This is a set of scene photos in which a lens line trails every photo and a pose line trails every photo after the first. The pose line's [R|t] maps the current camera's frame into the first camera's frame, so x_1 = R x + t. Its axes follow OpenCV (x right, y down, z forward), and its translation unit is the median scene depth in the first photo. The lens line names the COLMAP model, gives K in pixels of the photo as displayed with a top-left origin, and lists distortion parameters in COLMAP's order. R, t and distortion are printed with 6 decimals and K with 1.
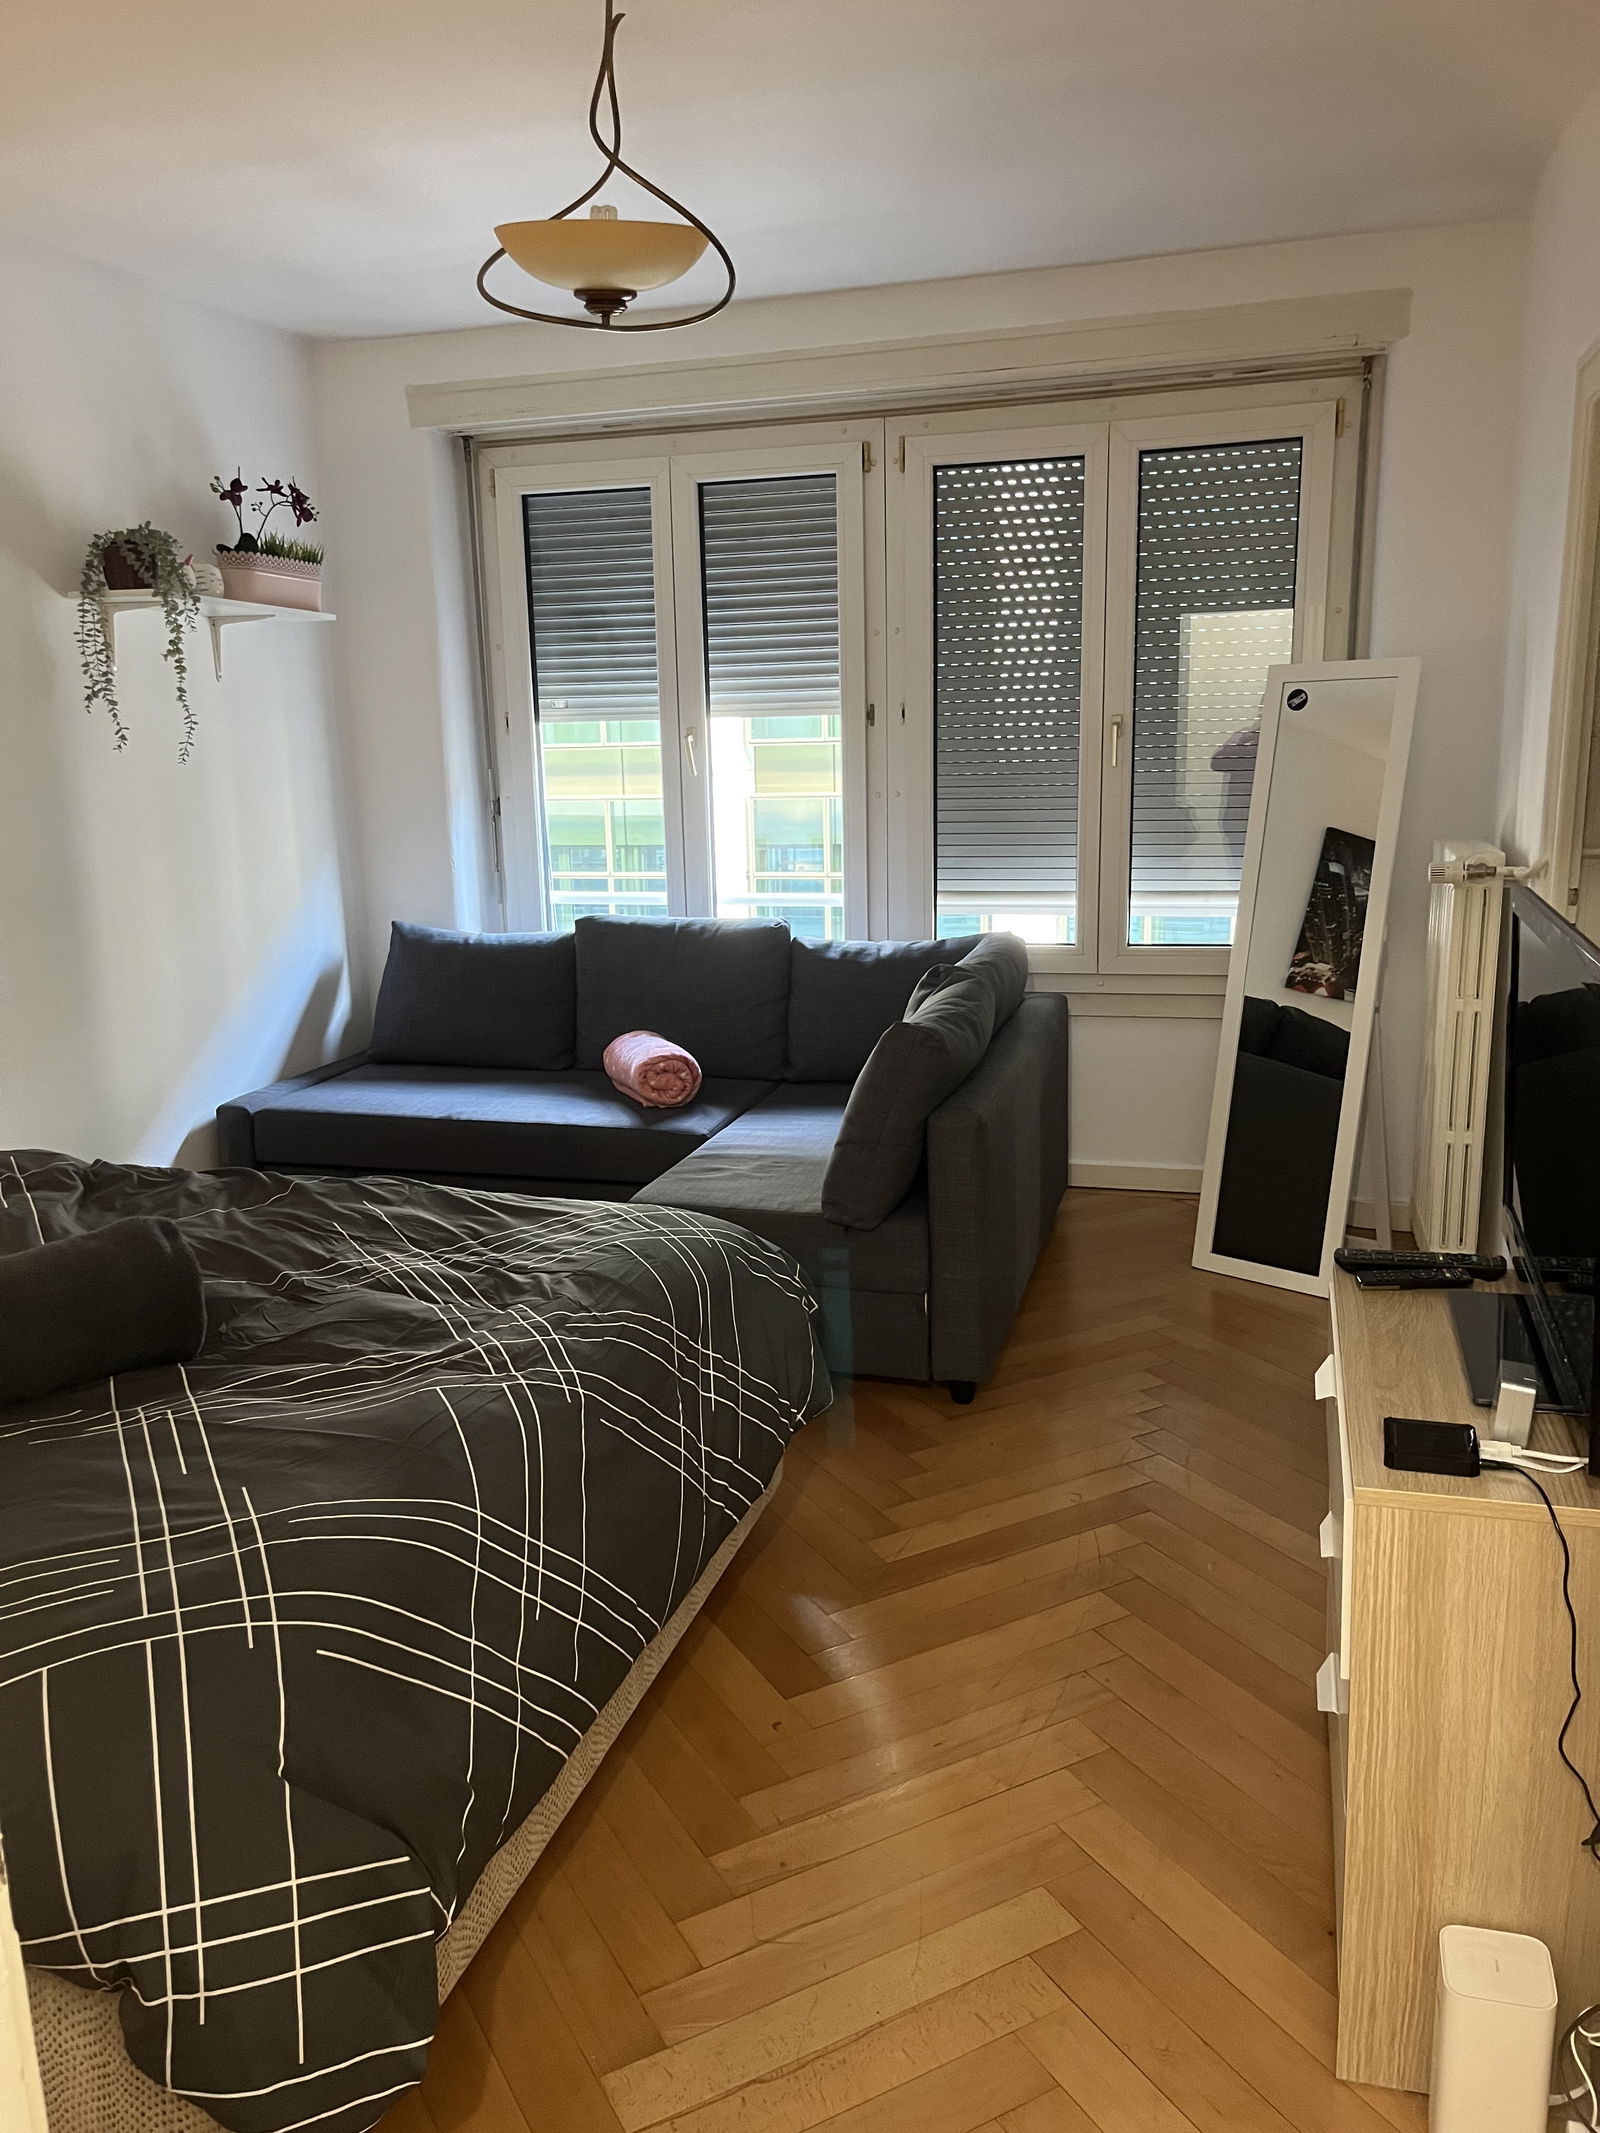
lens RADIAL K [[1600.0, 0, 783.4], [0, 1600.0, 1081.3], [0, 0, 1]] dist [0.083833, -0.122565]
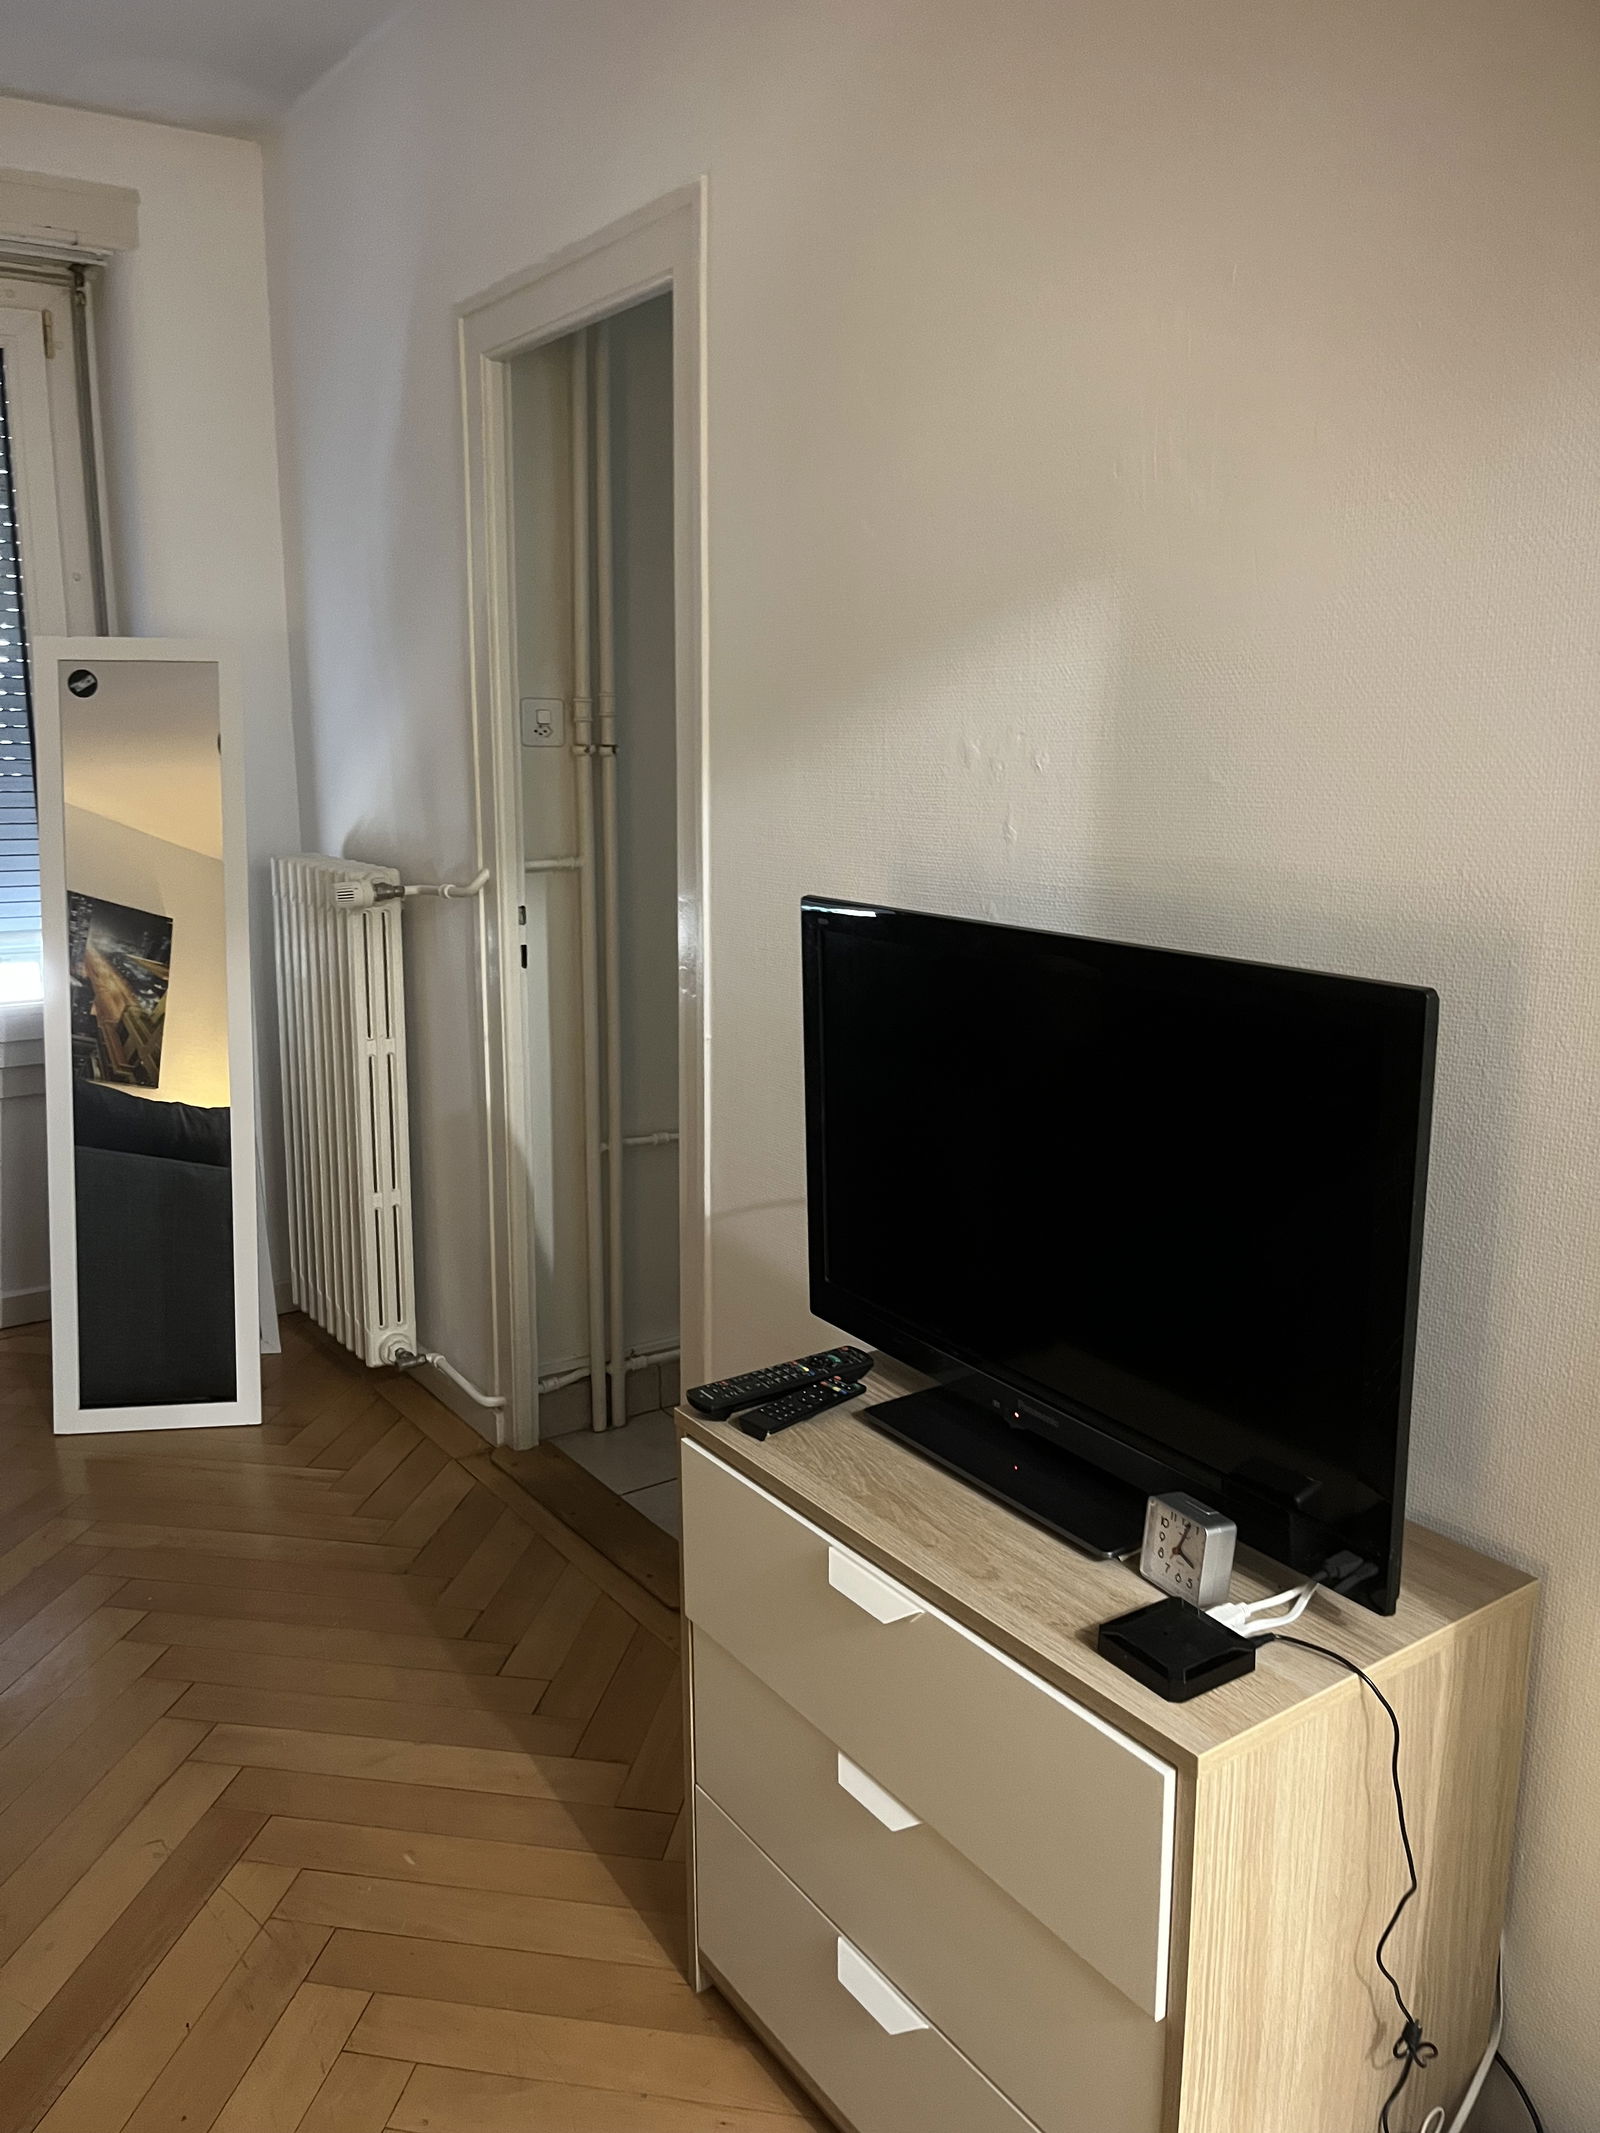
lens RADIAL K [[1611.9, 0, 800.0], [0, 1611.9, 1066.5], [0, 0, 1]] dist [0.004997, 0.002582]
pose [[0.612076, -0.131093, 0.779858, -0.124806], [0.148784, 0.987643, 0.049247, -0.051003], [-0.776677, 0.085887, 0.624017, 0.325193]]
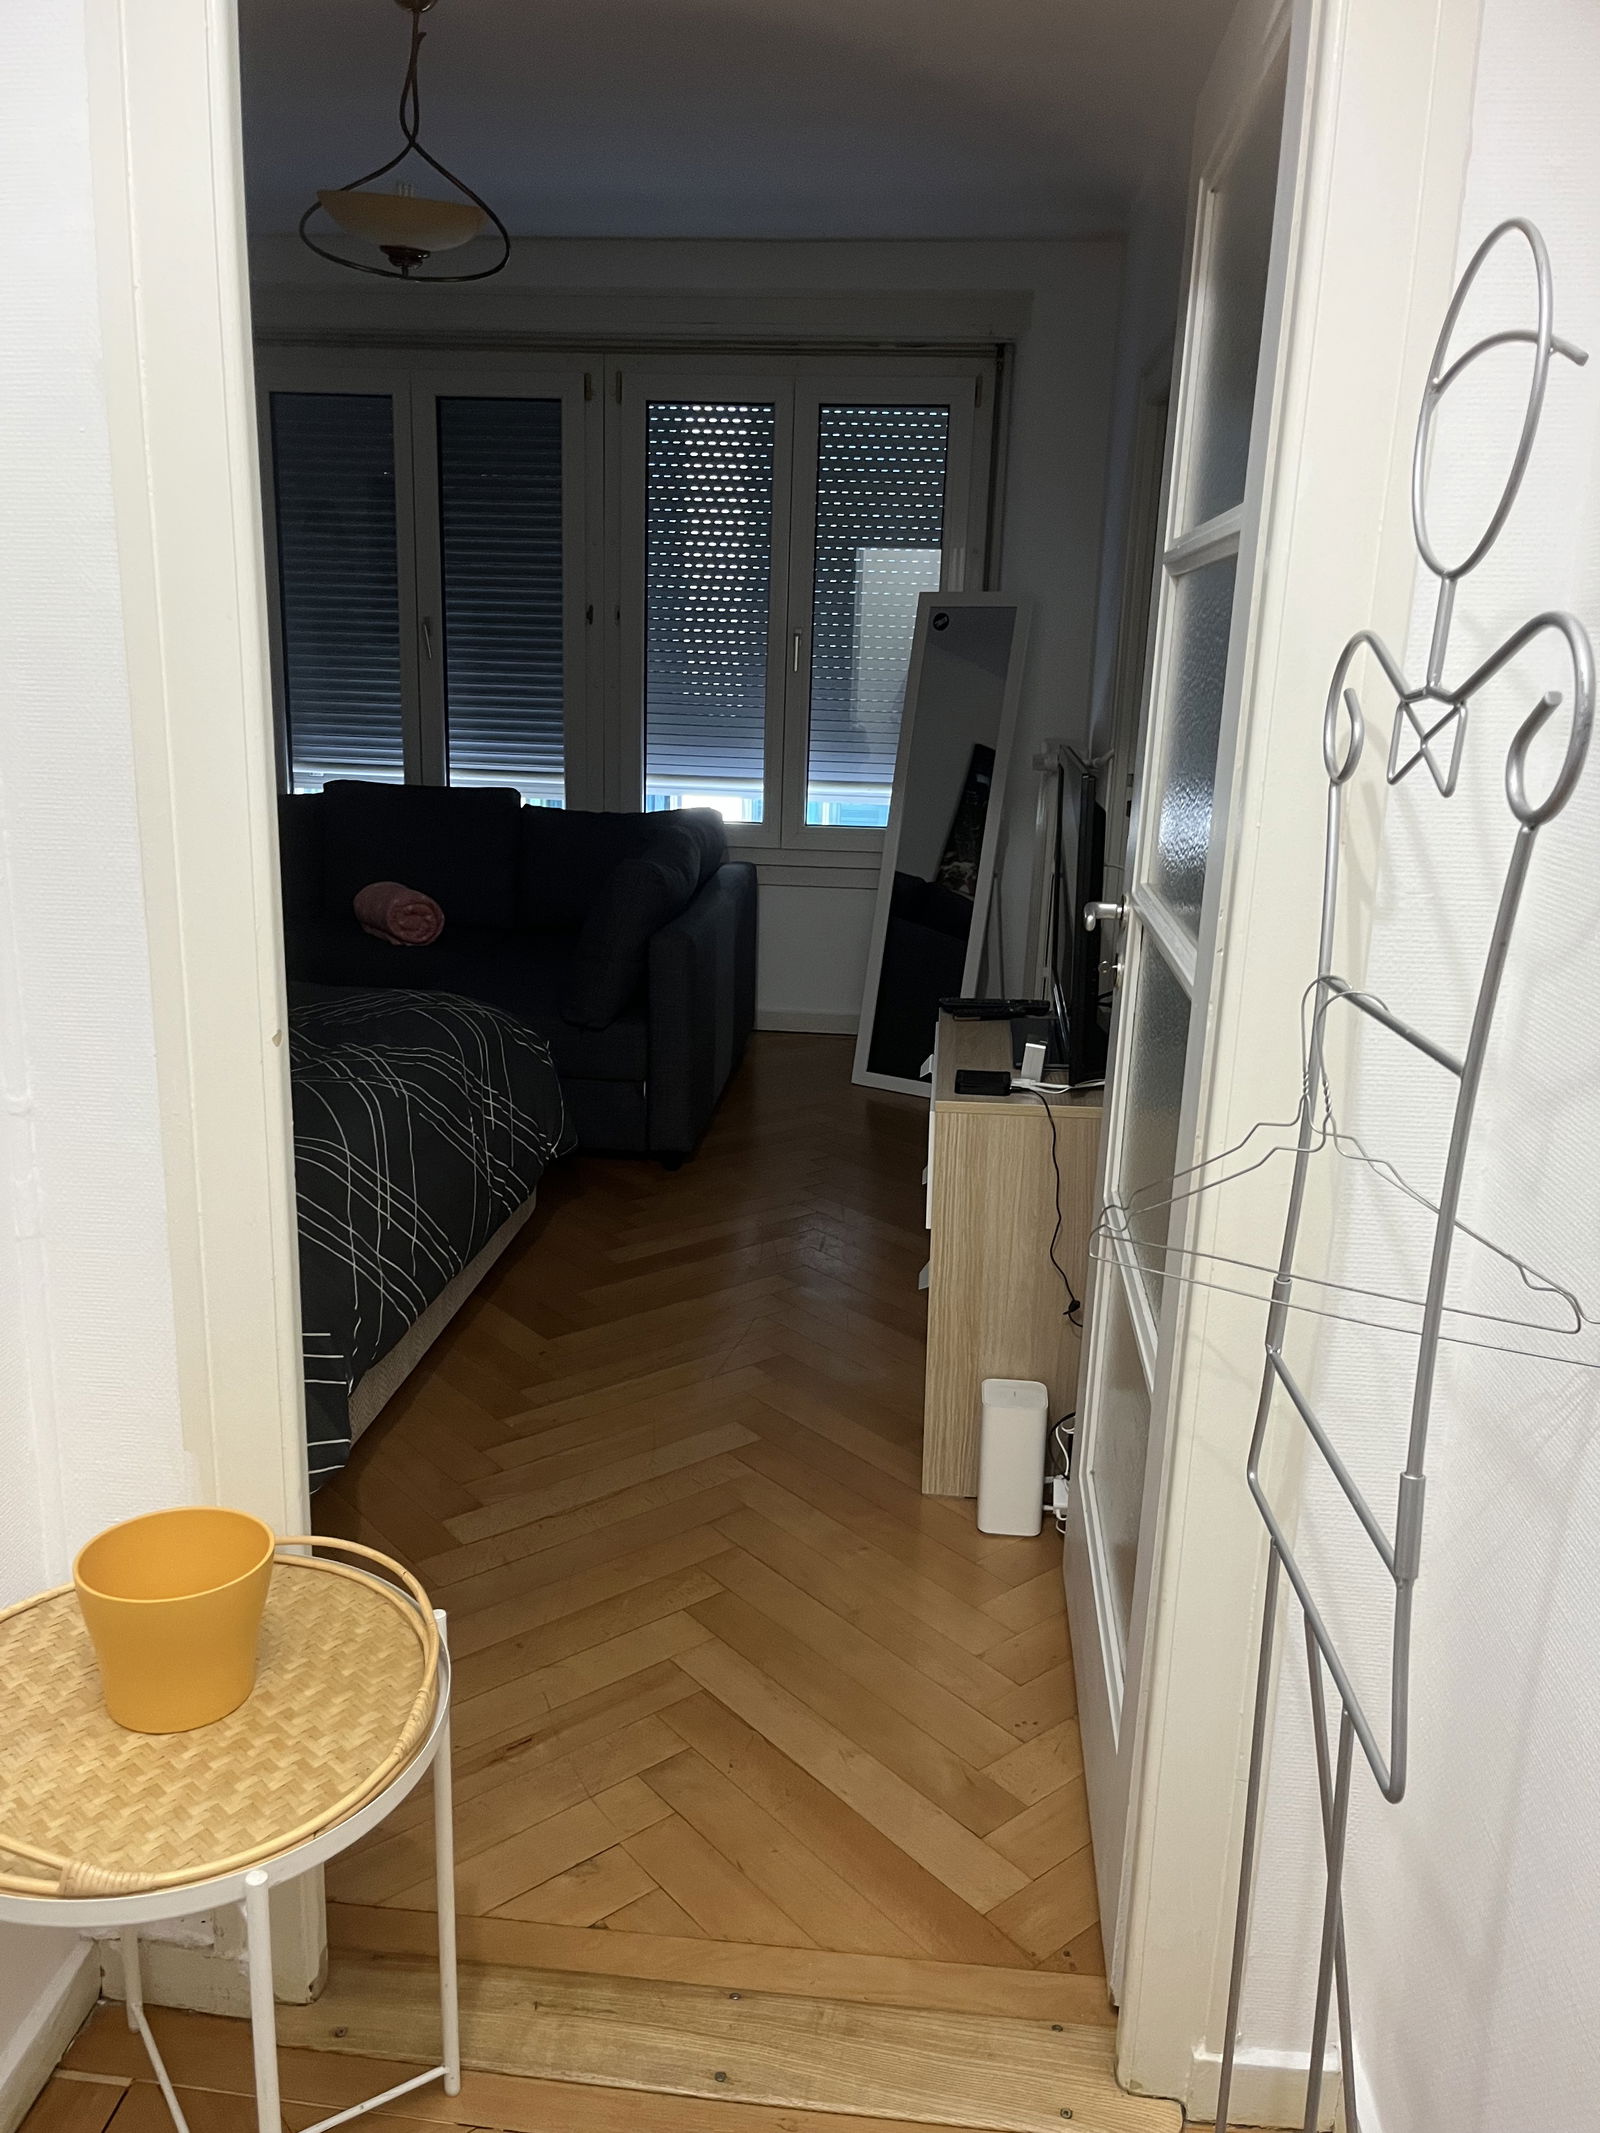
lens RADIAL K [[1600.0, 0, 783.4], [0, 1600.0, 1081.3], [0, 0, 1]] dist [0.083833, -0.122565]
pose [[0.980357, 0.005031, 0.197166, -0.052929], [-0.014055, 0.998915, 0.044400, 0.078593], [-0.196729, -0.046299, 0.979364, -0.256014]]
